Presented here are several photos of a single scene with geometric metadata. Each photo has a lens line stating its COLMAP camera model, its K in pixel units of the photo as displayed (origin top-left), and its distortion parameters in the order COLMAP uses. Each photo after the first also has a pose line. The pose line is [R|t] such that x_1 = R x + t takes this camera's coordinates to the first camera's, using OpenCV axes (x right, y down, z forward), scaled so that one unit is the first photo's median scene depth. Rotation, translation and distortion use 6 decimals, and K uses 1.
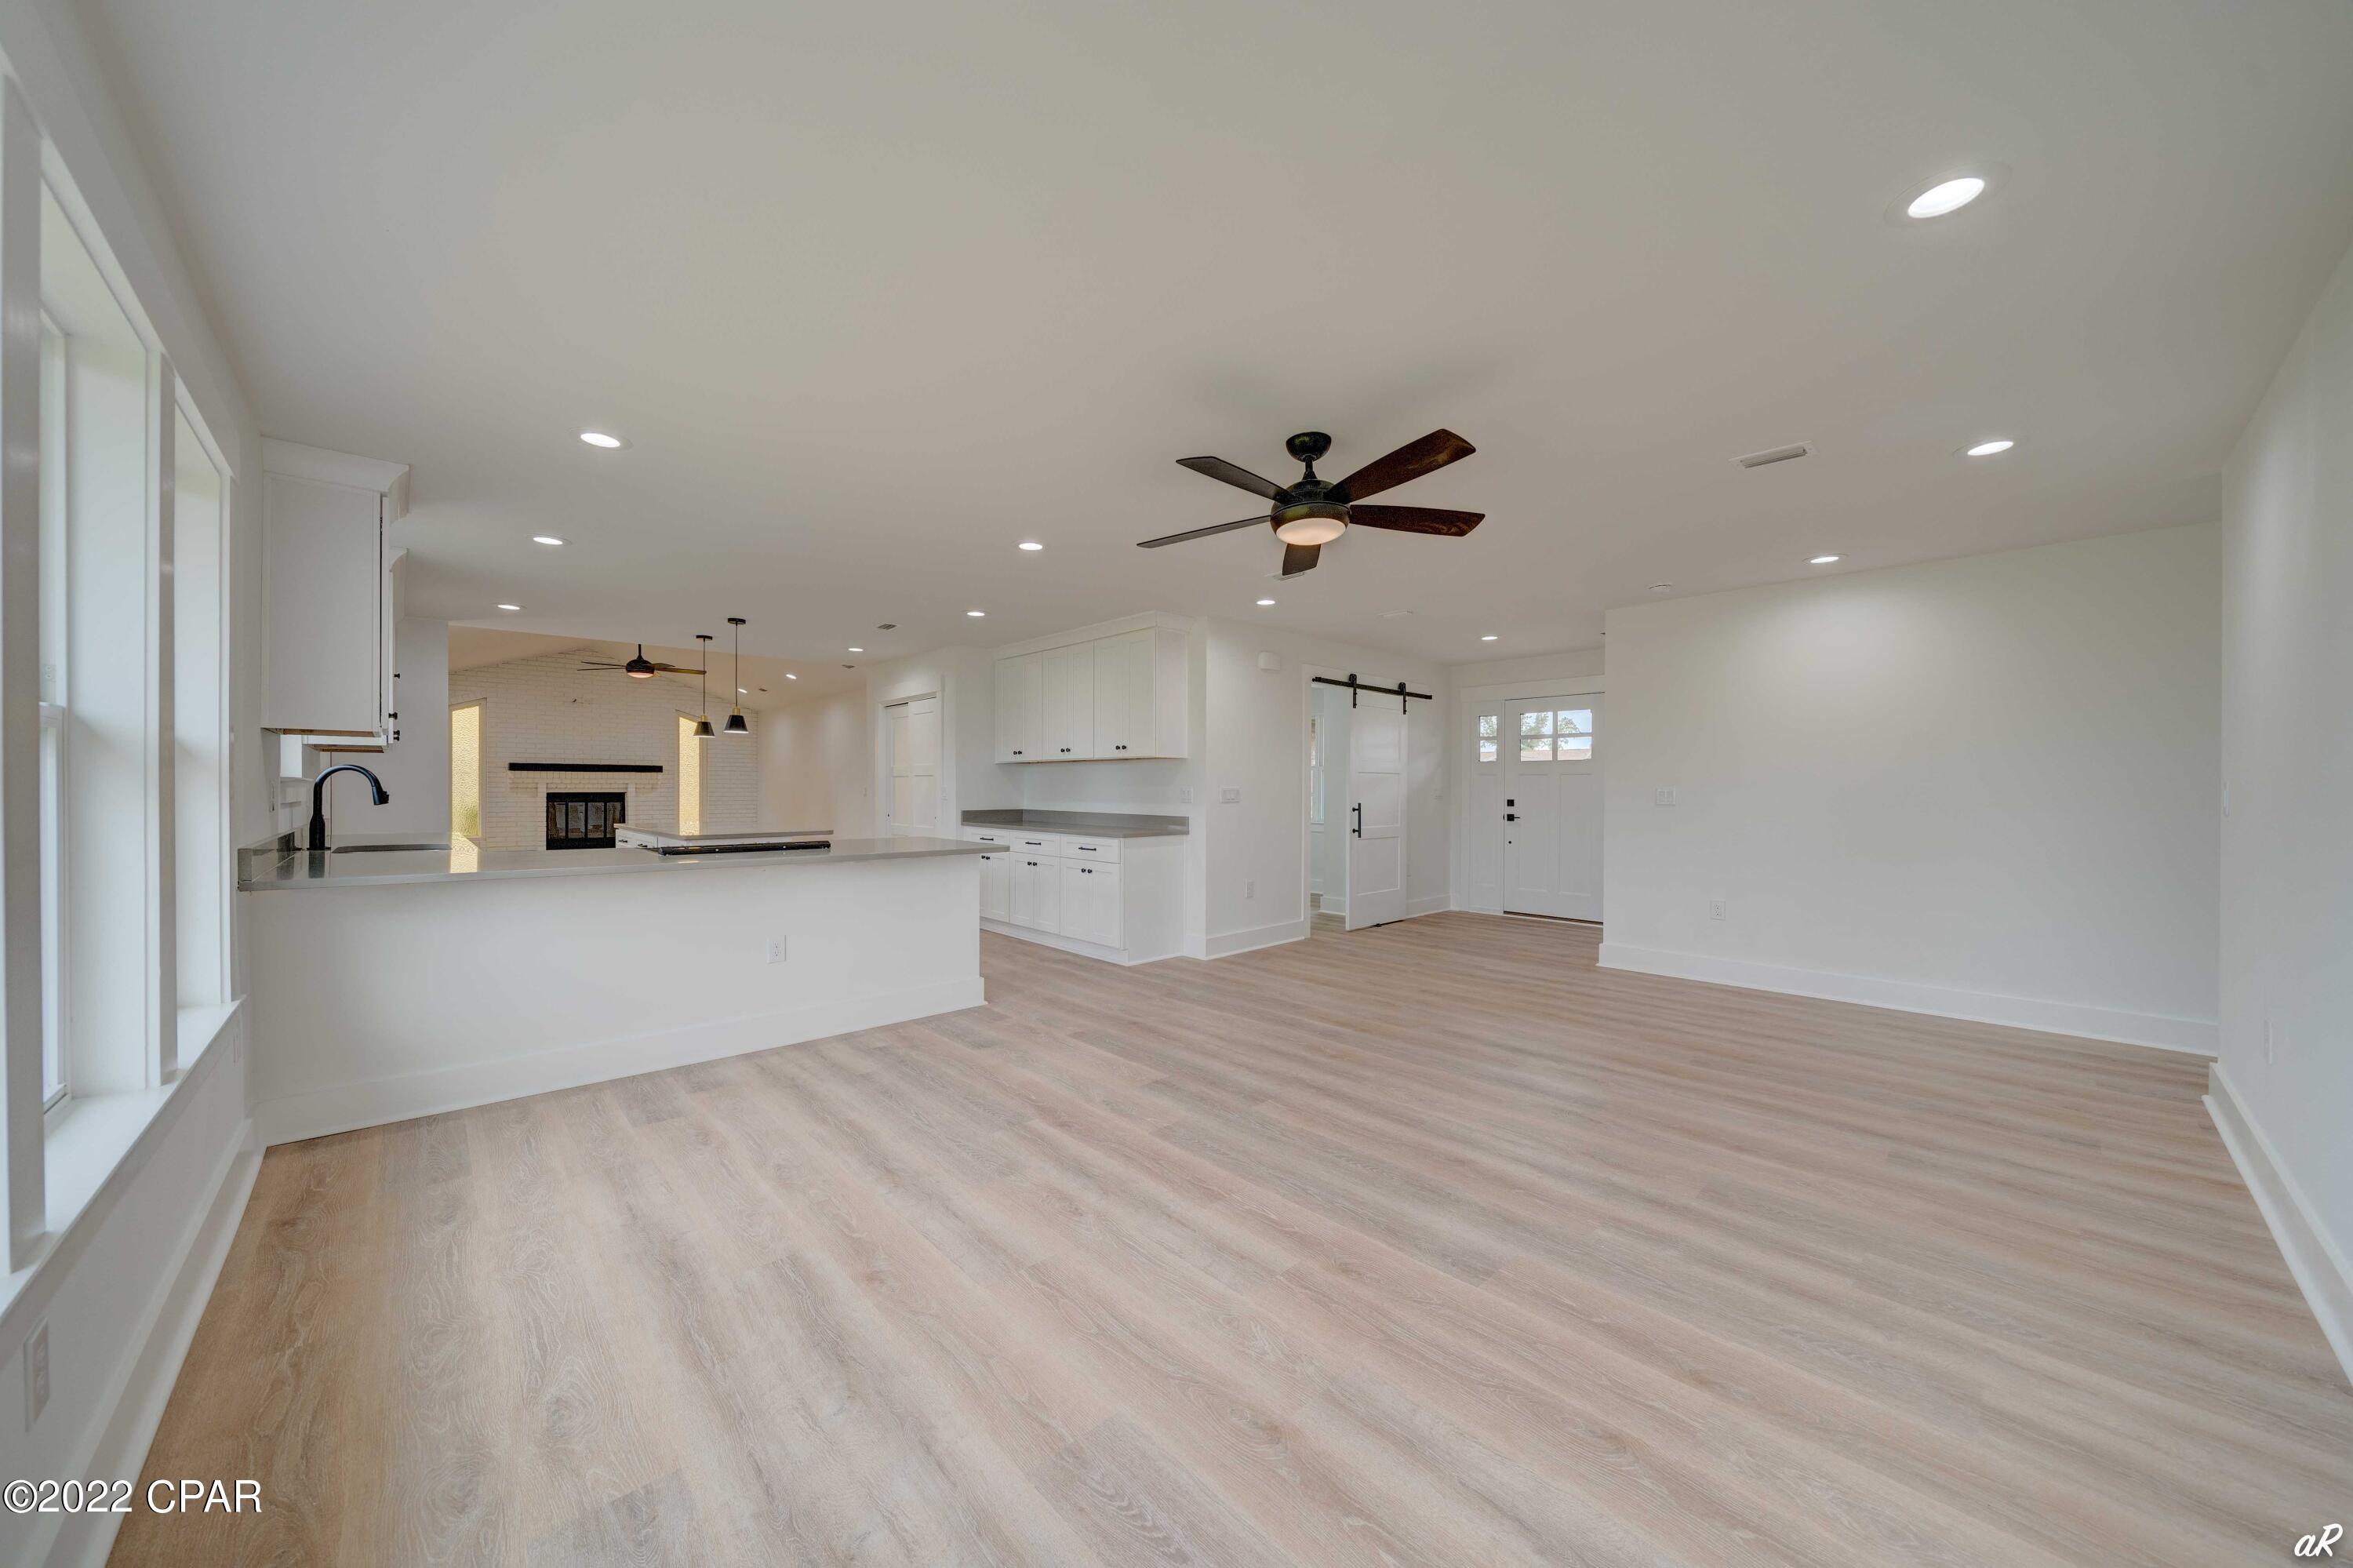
lens RADIAL K [[830.6, 0, 1174.3], [0, 830.6, 790.0], [0, 0, 1]] dist [-0.007358, 0.000147]
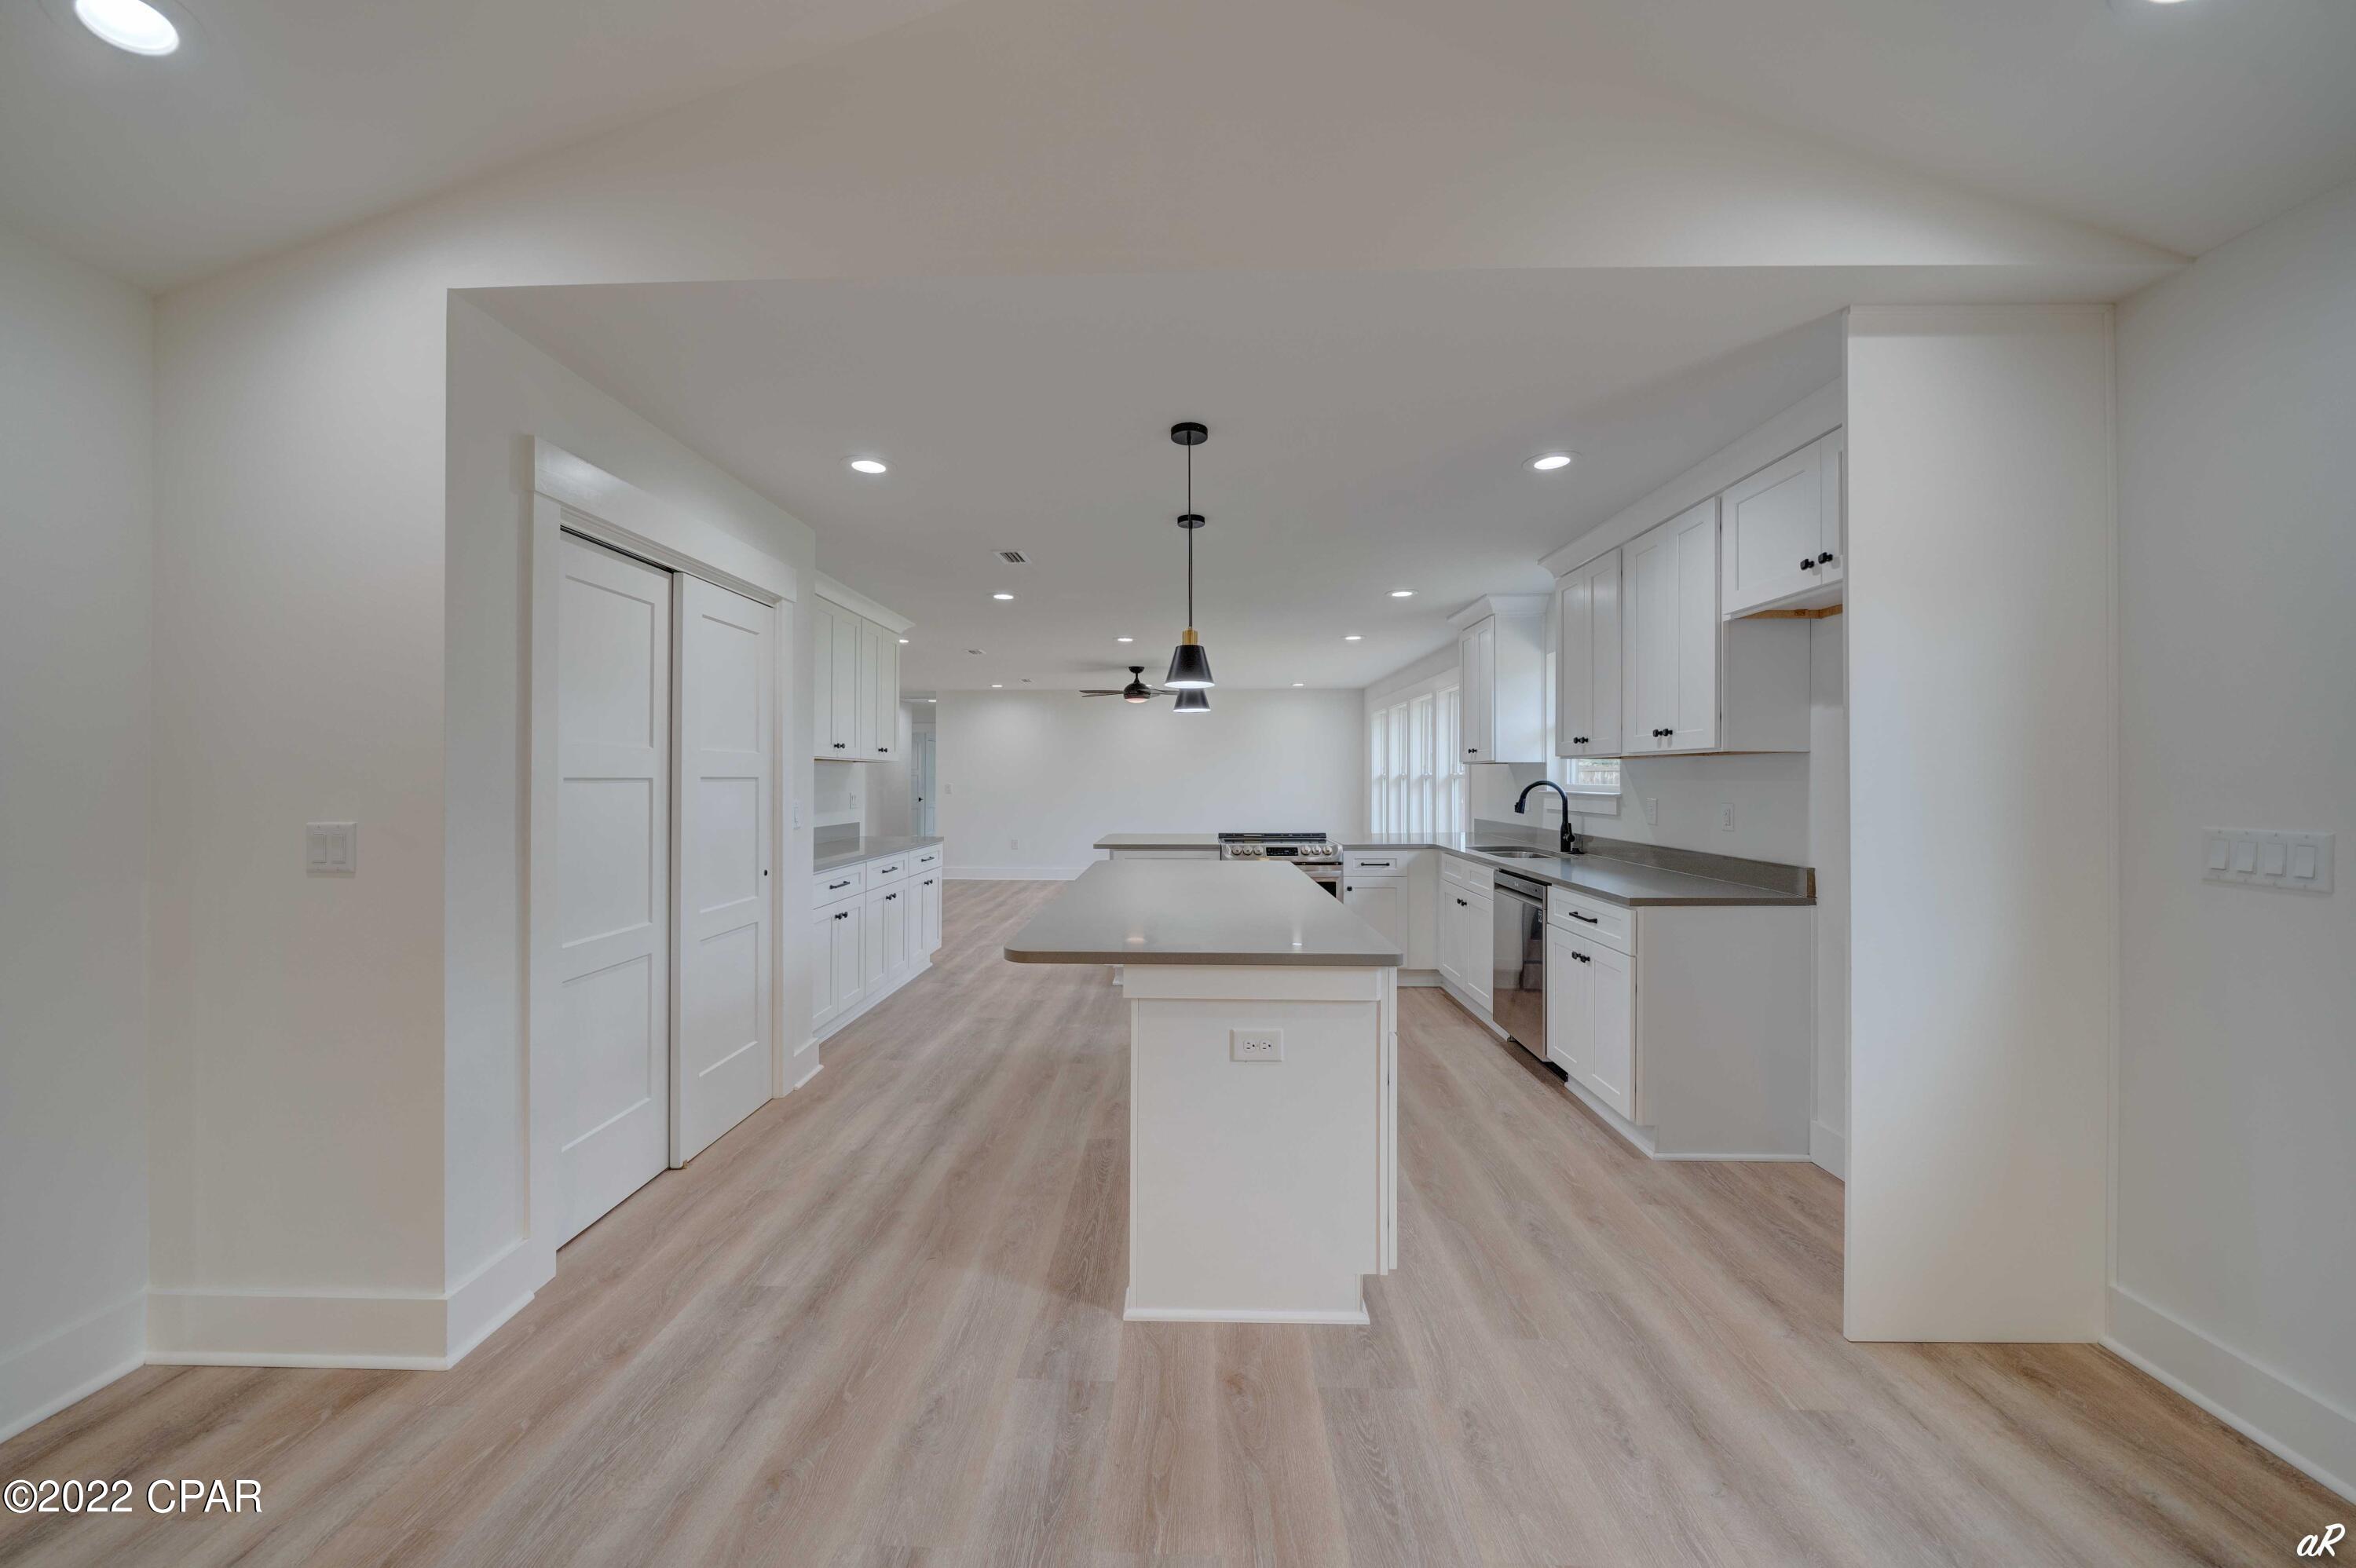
lens RADIAL K [[831.5, 0, 1159.7], [0, 831.5, 772.4], [0, 0, 1]] dist [-0.007358, 0.000147]
pose [[-0.703070, -0.000359, 0.711120, -0.504779], [-0.004216, 0.999984, -0.003664, -0.013092], [-0.711108, -0.005574, -0.703061, 0.775974]]
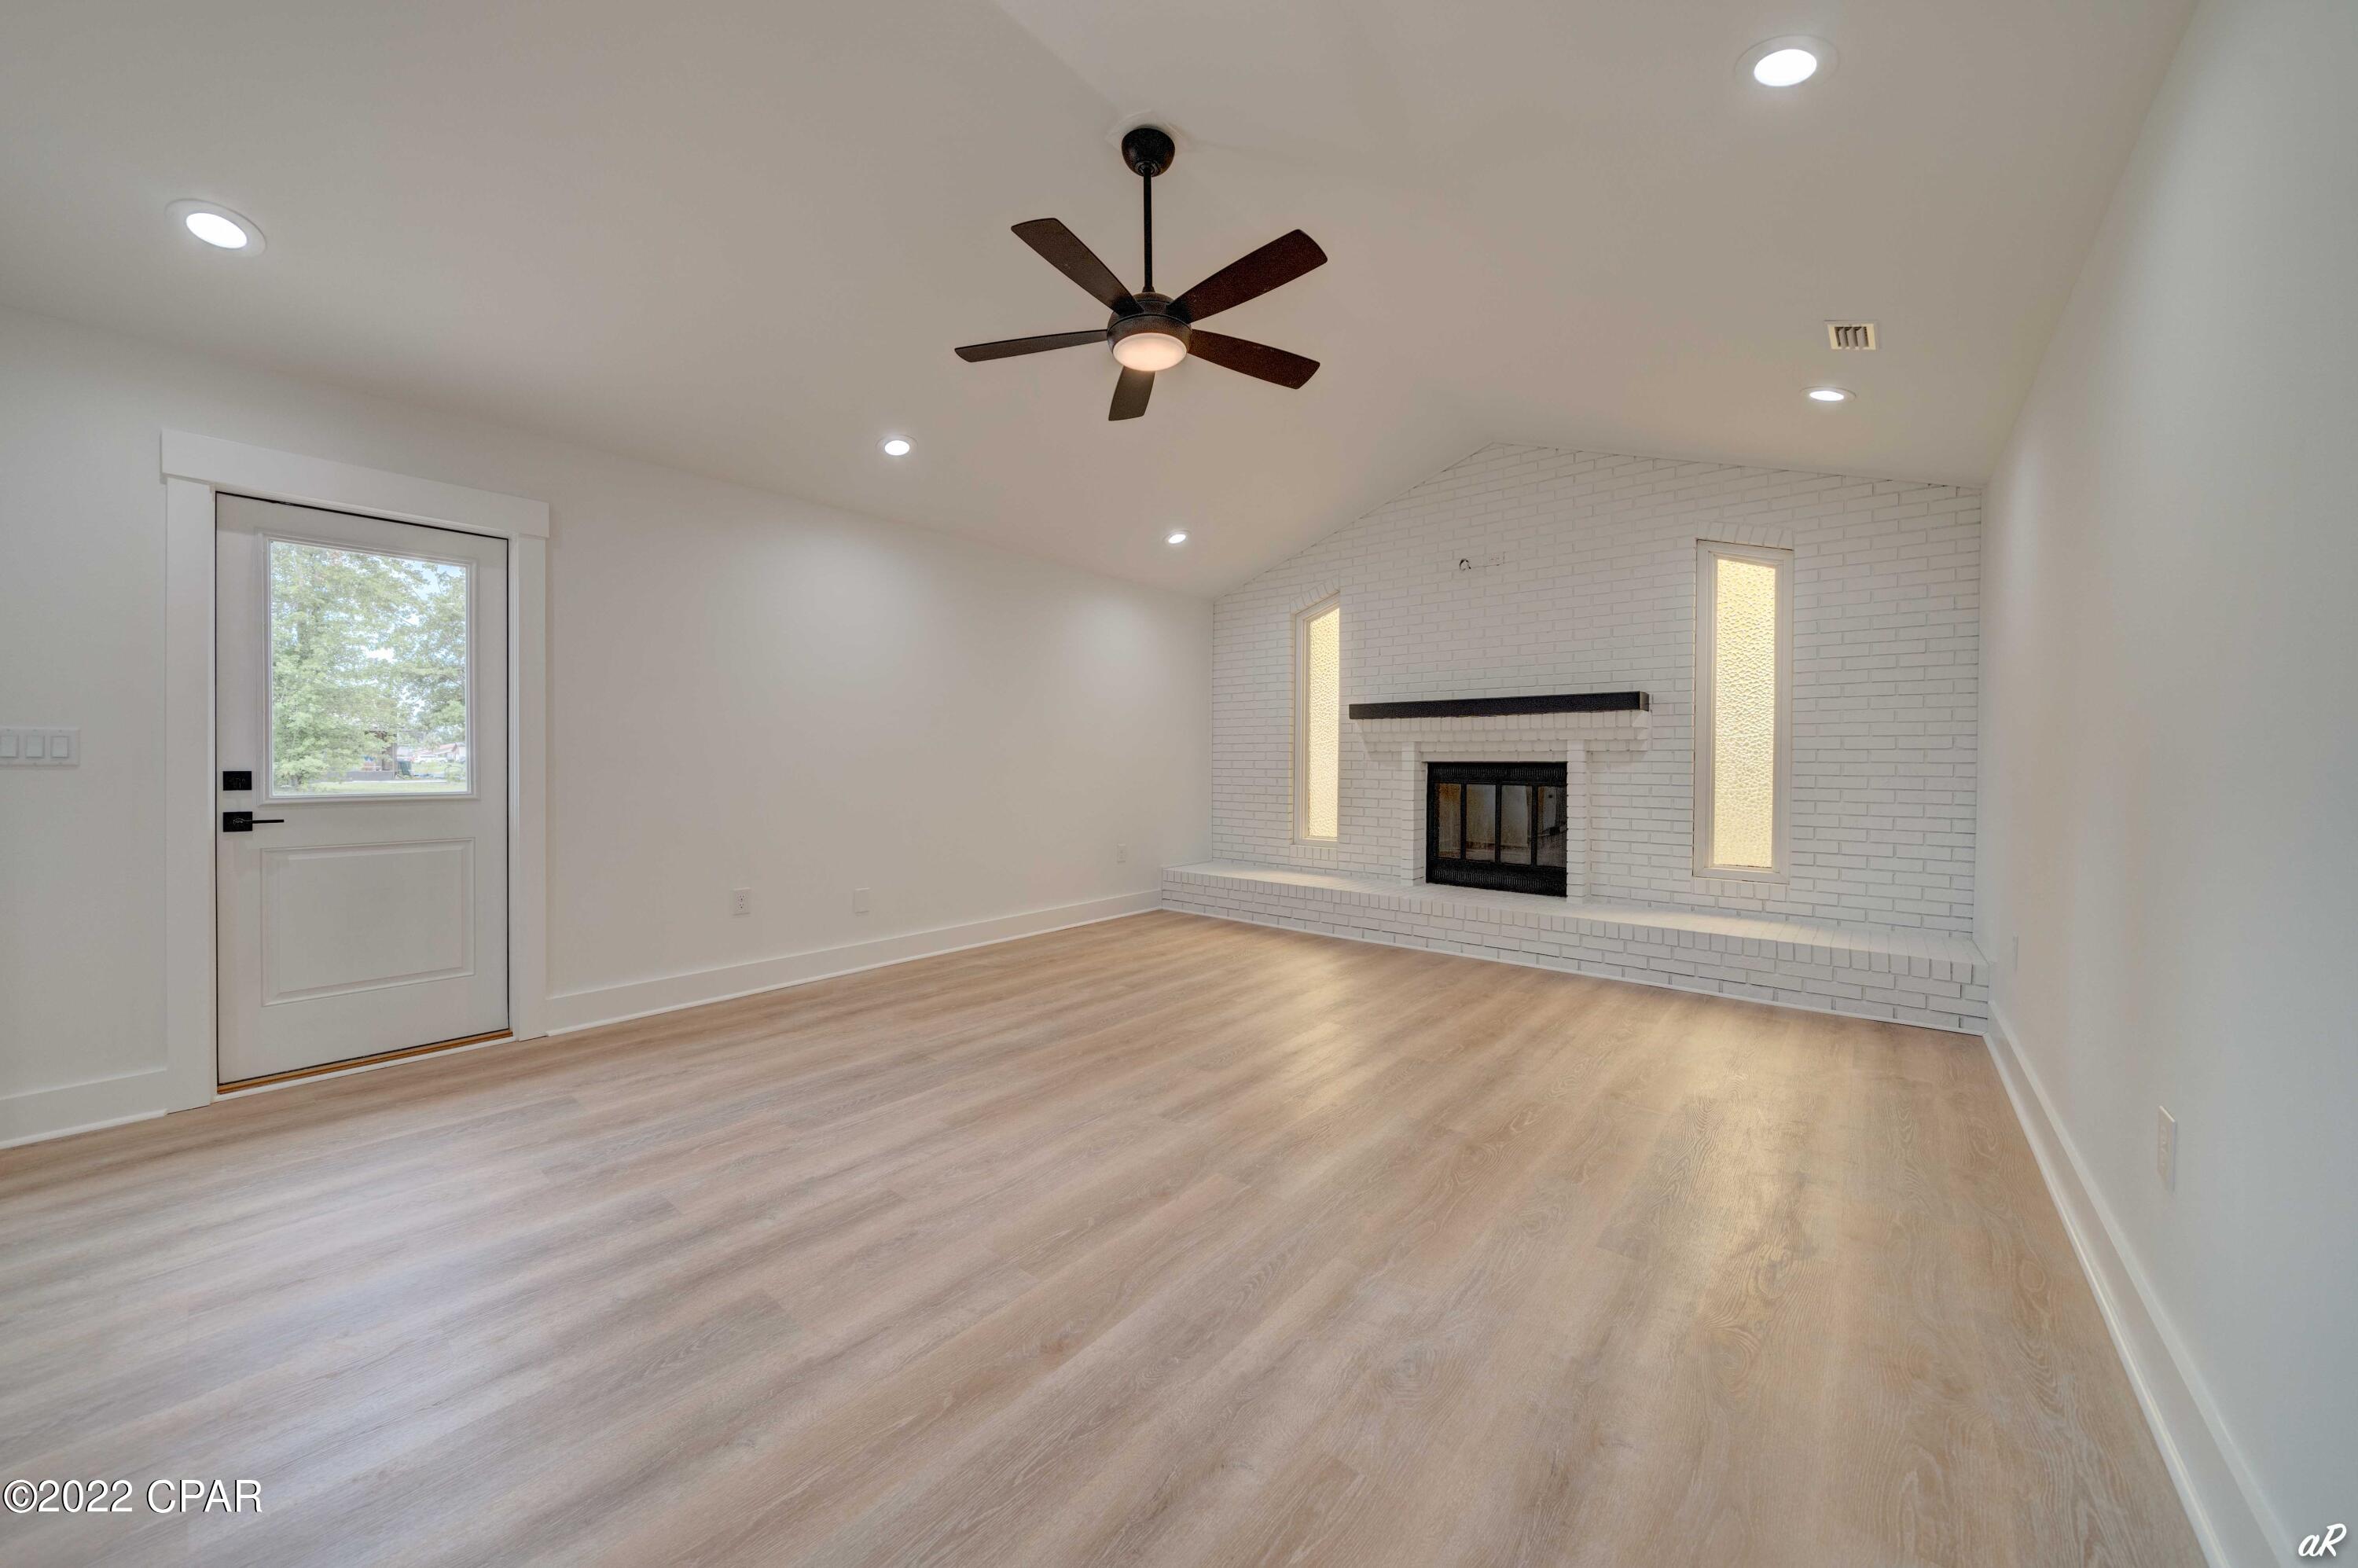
lens RADIAL K [[832.3, 0, 1164.2], [0, 832.3, 774.8], [0, 0, 1]] dist [-0.007358, 0.000147]
pose [[0.112184, 0.014267, -0.993585, -0.290363], [-0.002889, 0.999897, 0.014032, 0.004379], [0.993683, 0.001296, 0.112214, 0.805182]]
